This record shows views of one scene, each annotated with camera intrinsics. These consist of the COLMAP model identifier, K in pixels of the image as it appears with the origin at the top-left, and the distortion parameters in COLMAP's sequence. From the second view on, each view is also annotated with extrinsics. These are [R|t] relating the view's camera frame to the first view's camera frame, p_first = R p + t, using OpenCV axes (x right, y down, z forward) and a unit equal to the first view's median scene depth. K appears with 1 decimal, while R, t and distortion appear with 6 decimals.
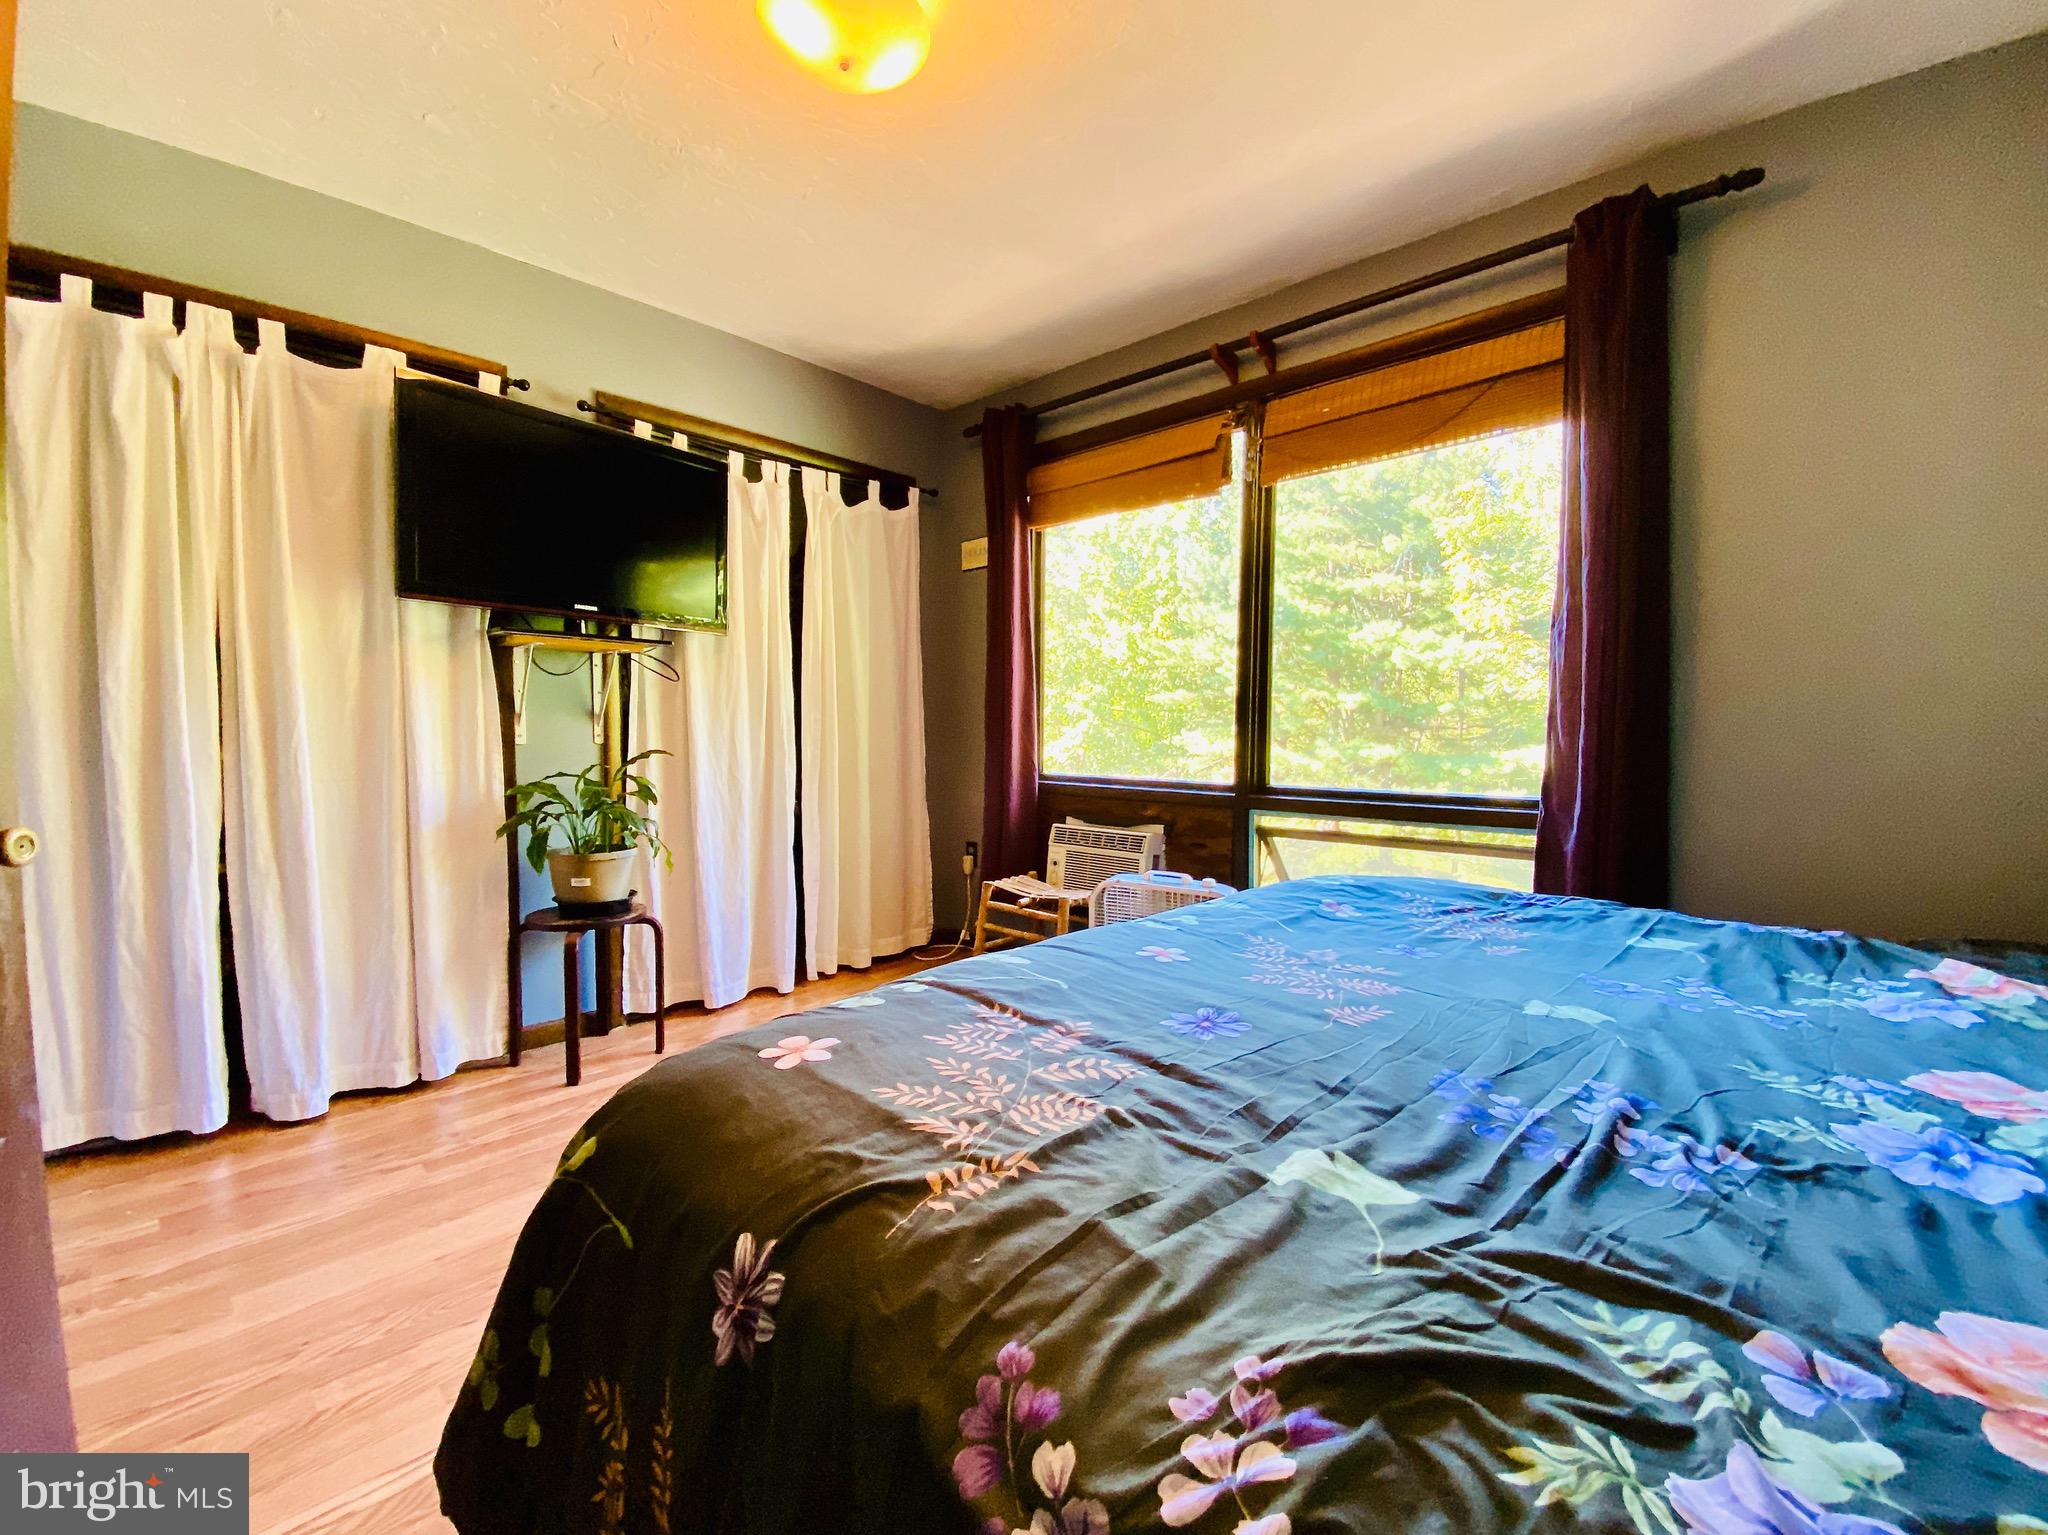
lens RADIAL K [[856.6, 0, 1018.8], [0, 856.6, 771.0], [0, 0, 1]] dist [0.024078, -0.023450]
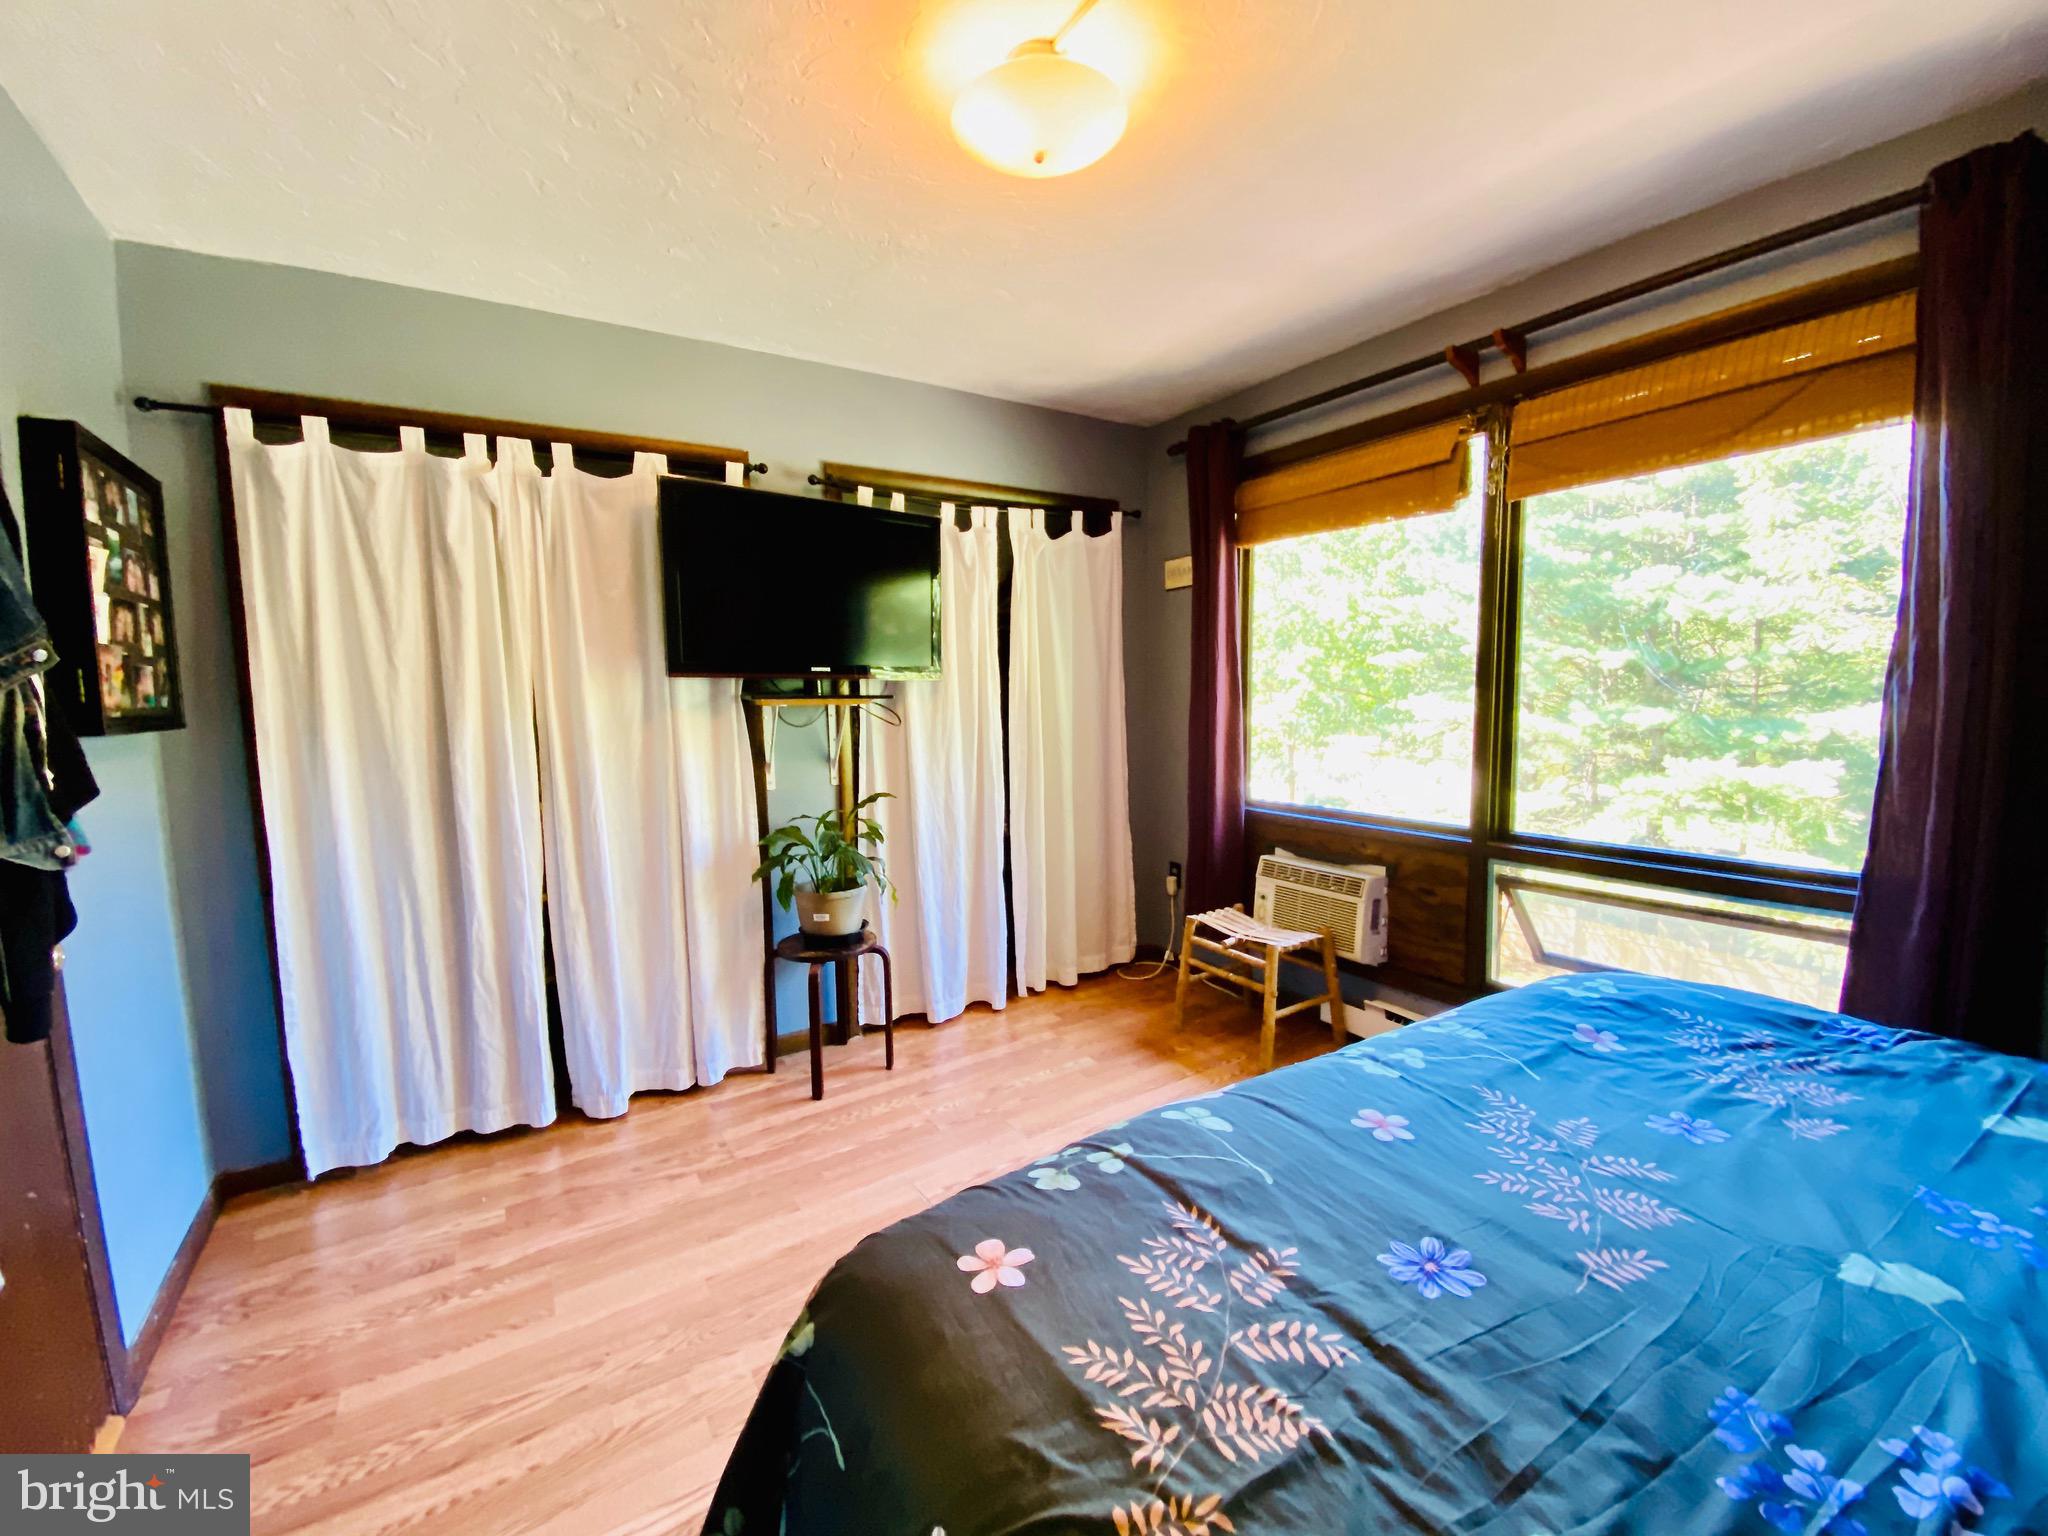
lens RADIAL K [[832.7, 0, 1018.8], [0, 832.7, 774.0], [0, 0, 1]] dist [0.021852, -0.022395]
pose [[0.969646, 0.000628, -0.244514, 0.005093], [0.011244, 0.998824, 0.047153, -0.107354], [0.244256, -0.048471, 0.968499, 0.026147]]
